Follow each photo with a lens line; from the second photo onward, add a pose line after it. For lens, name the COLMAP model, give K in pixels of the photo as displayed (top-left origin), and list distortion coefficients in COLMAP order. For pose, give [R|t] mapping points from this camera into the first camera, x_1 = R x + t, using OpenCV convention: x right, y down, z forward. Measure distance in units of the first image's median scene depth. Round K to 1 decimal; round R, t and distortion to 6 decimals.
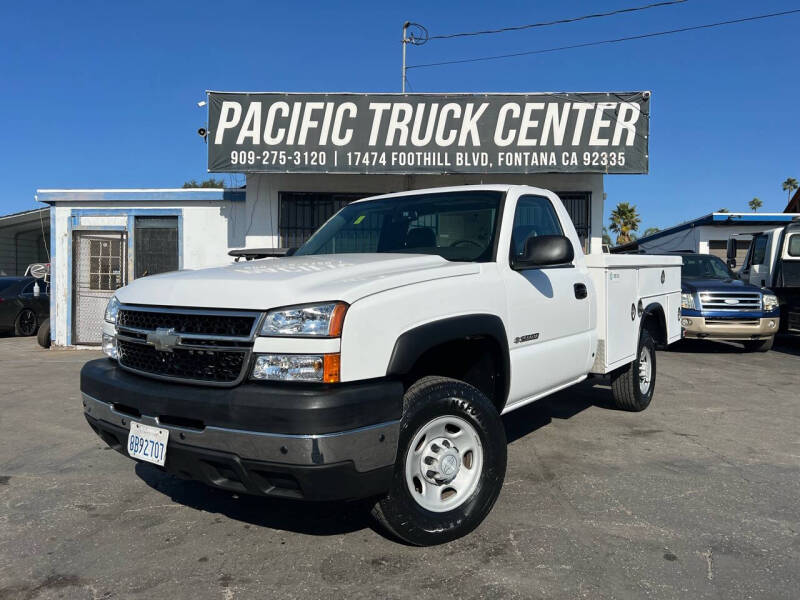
lens RADIAL K [[540.0, 0, 330.8], [0, 540.0, 293.1], [0, 0, 1]] dist [0.094671, -0.124427]
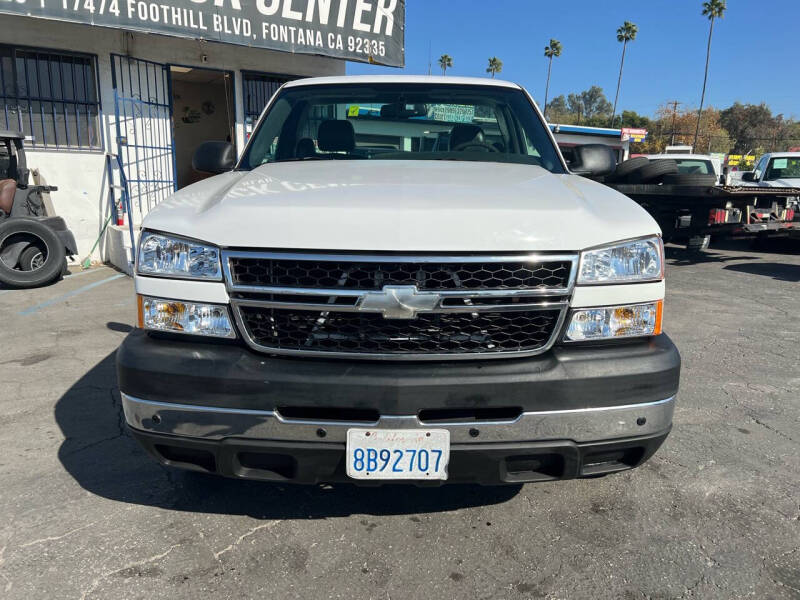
lens RADIAL K [[599.2, 0, 404.4], [0, 599.2, 297.1], [0, 0, 1]] dist [0.047302, -0.059031]
pose [[0.816746, -0.111141, 0.566192, -0.092857], [0.006762, 0.983050, 0.183215, -0.007038], [-0.576957, -0.145811, 0.803654, 0.053591]]
